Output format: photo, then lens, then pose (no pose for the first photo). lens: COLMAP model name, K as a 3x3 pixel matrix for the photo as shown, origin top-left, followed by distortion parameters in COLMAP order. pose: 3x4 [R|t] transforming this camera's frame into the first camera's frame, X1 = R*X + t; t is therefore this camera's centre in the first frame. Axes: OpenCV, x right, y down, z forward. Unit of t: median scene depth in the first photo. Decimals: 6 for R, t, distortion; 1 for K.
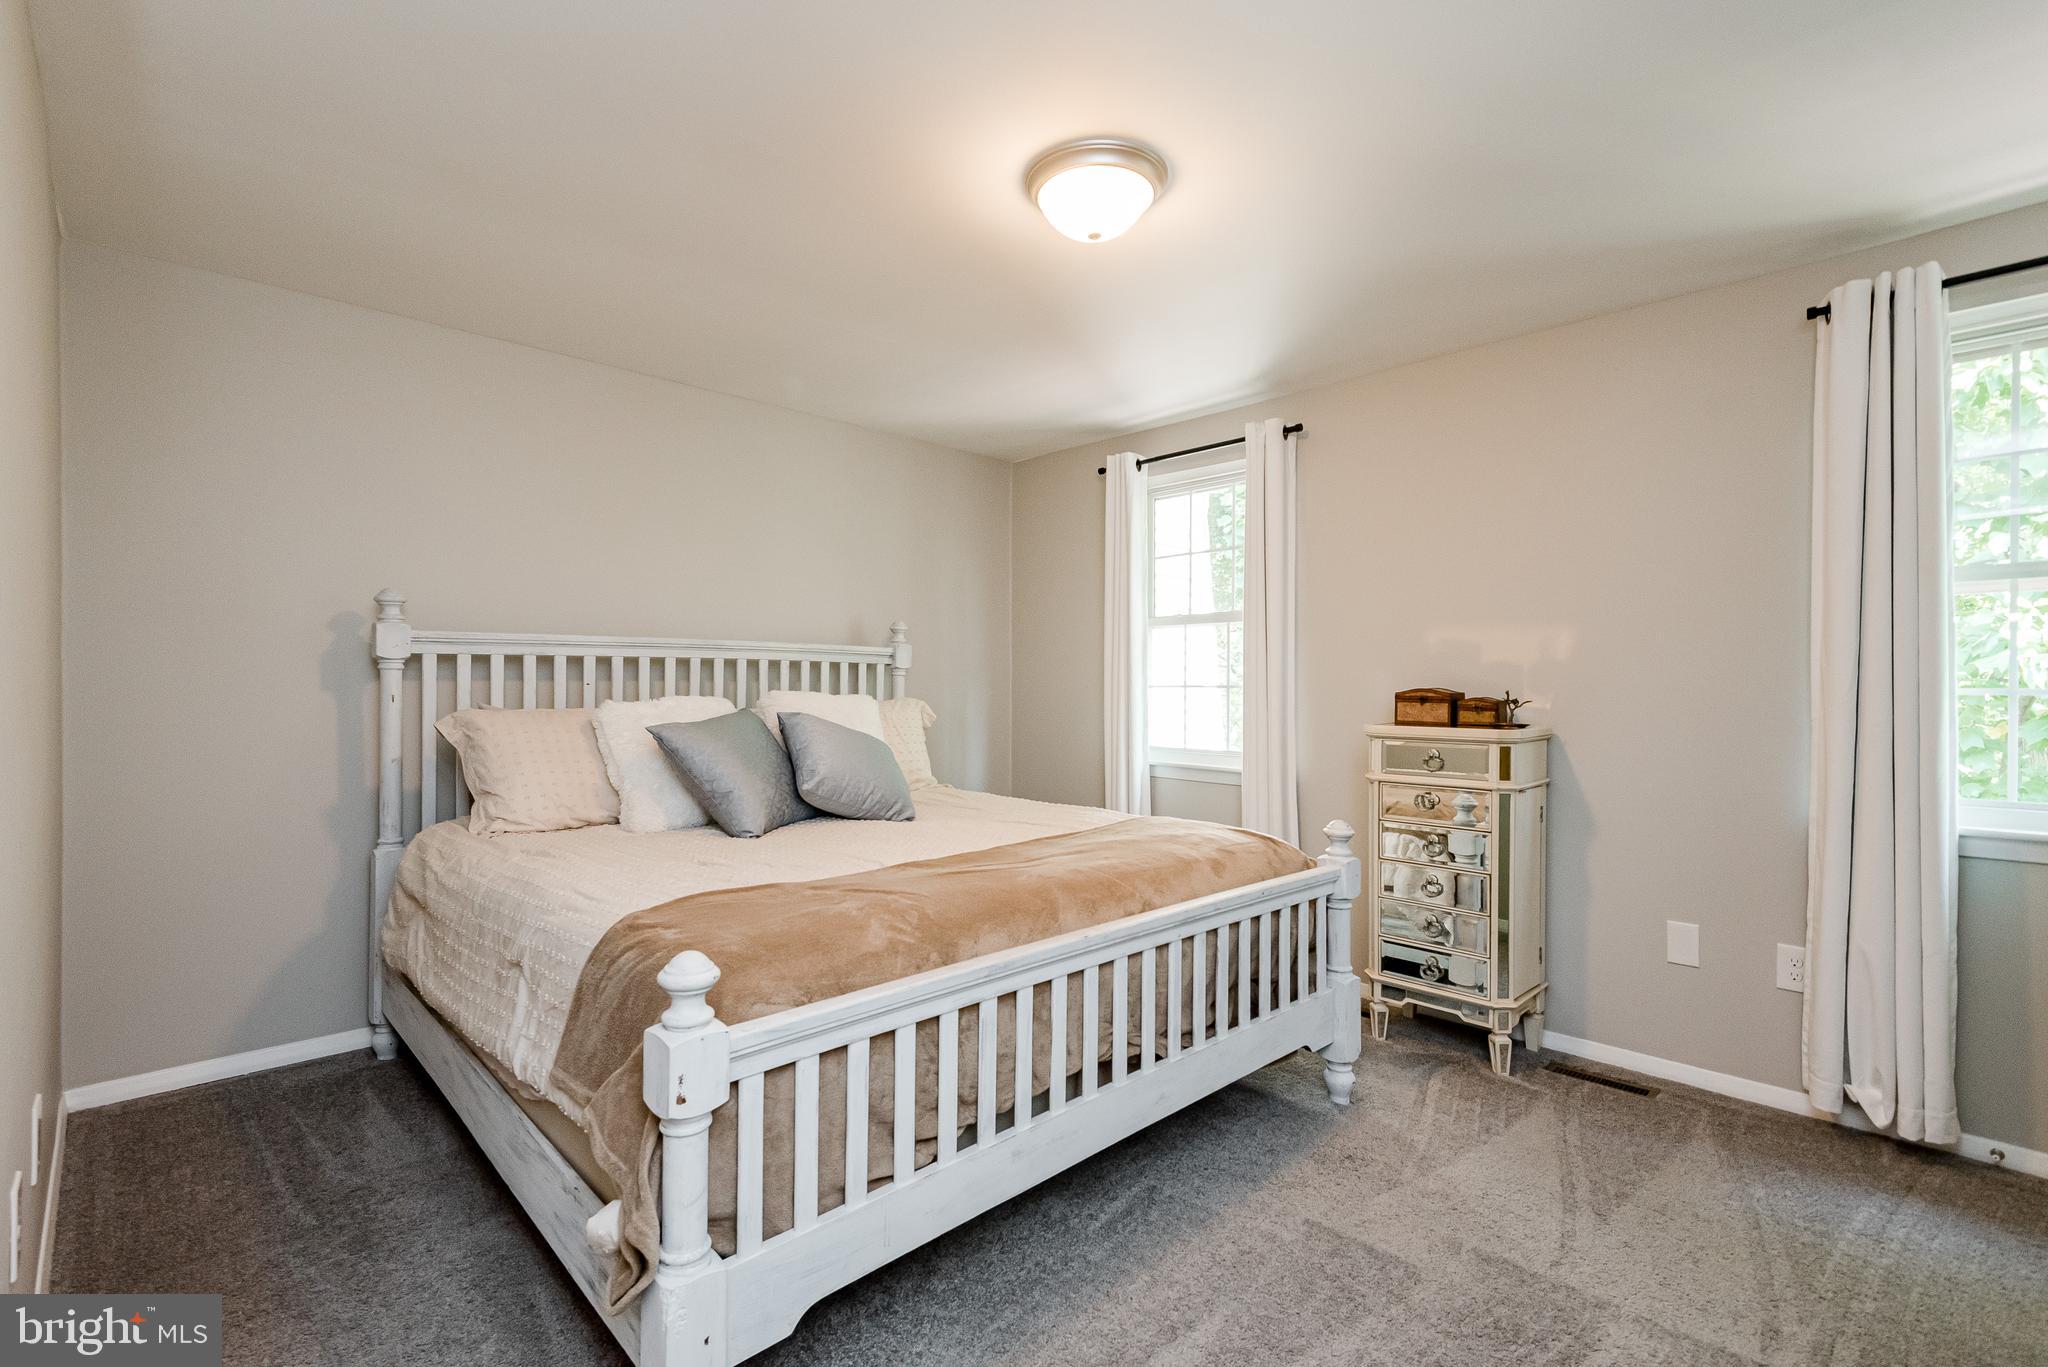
lens RADIAL K [[926.7, 0, 1032.9], [0, 926.7, 671.7], [0, 0, 1]] dist [0.014940, -0.000339]
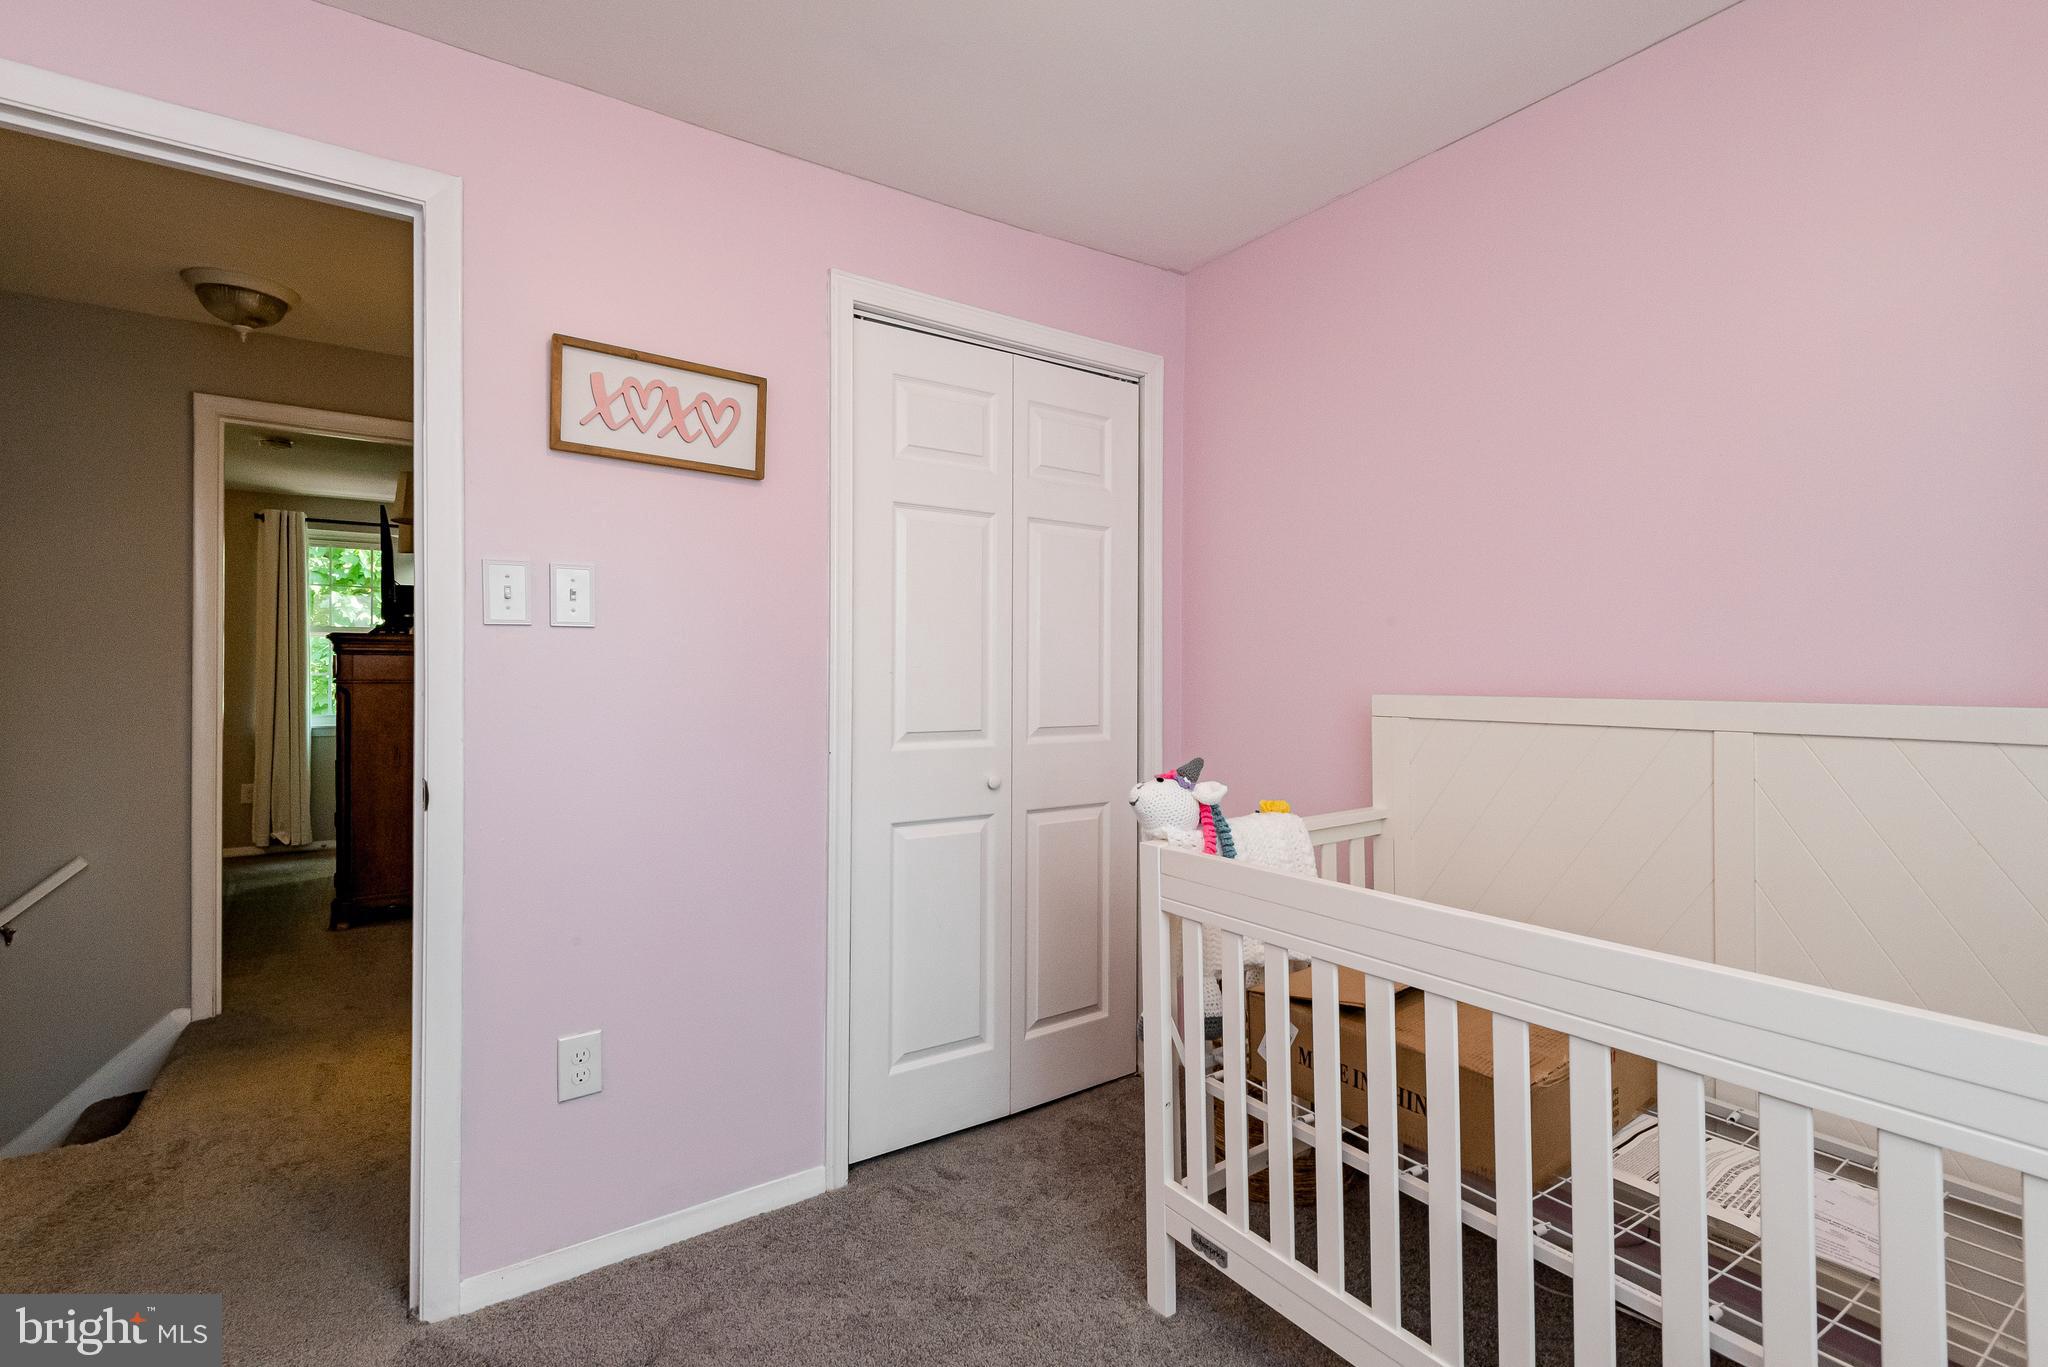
lens RADIAL K [[926.7, 0, 1029.1], [0, 926.7, 673.2], [0, 0, 1]] dist [0.014940, -0.000339]
pose [[0.134154, -0.001207, 0.990960, -1.147989], [0.001365, 0.999999, 0.001033, 0.018463], [-0.990960, 0.001214, 0.134156, -1.149059]]
